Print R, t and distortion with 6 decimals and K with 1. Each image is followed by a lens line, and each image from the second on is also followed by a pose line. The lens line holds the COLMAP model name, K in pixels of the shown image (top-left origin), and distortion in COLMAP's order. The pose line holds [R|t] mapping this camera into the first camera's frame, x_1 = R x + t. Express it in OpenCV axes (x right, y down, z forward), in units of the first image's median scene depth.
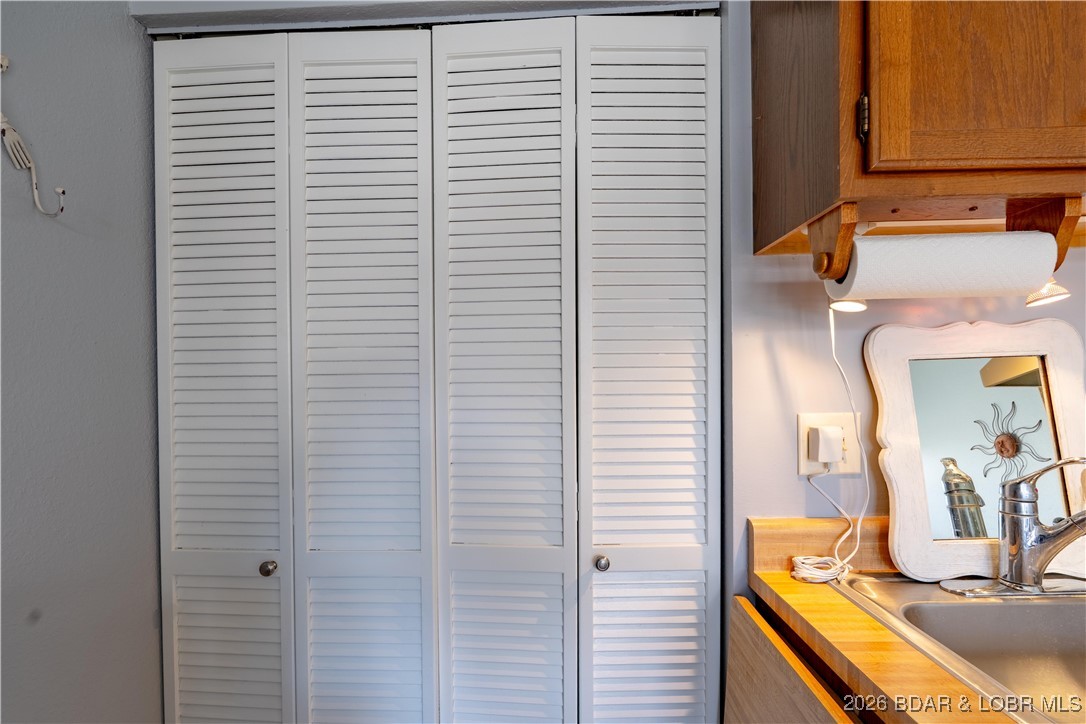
lens RADIAL K [[488.7, 0, 540.3], [0, 488.7, 390.6], [0, 0, 1]] dist [-0.001284, 0.000081]
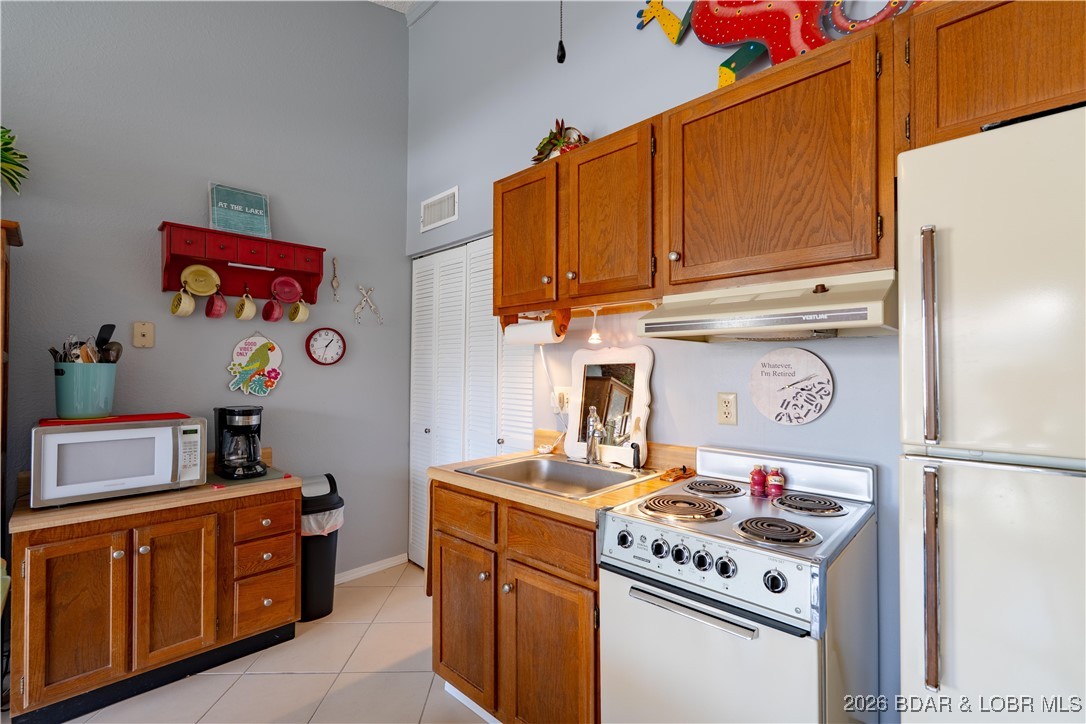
lens RADIAL K [[476.6, 0, 542.4], [0, 476.6, 363.7], [0, 0, 1]] dist [-0.003969, 0.000500]
pose [[0.738412, 0.008843, -0.674292, 1.971654], [-0.021798, 0.999704, -0.010761, -0.035219], [0.673997, 0.022645, 0.738387, -0.717697]]
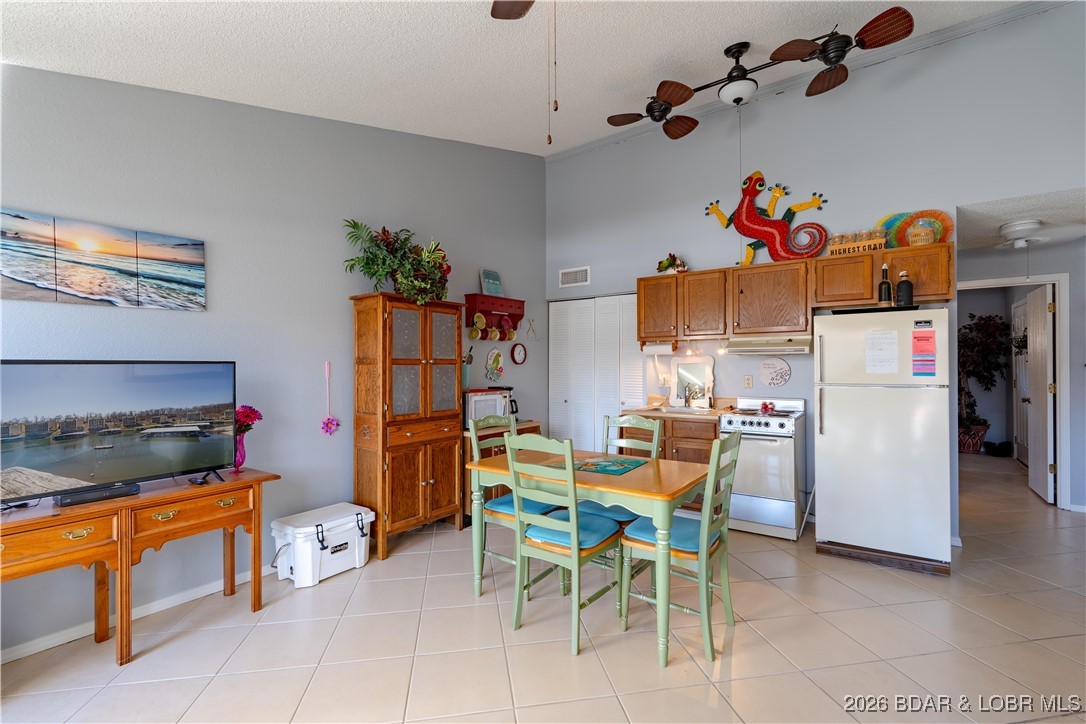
lens RADIAL K [[476.6, 0, 542.4], [0, 476.6, 363.7], [0, 0, 1]] dist [-0.003969, 0.000500]
pose [[0.827248, 0.010535, -0.561738, 2.170765], [-0.016189, 0.999856, -0.005089, -0.015825], [0.561604, 0.013304, 0.827299, -3.491436]]
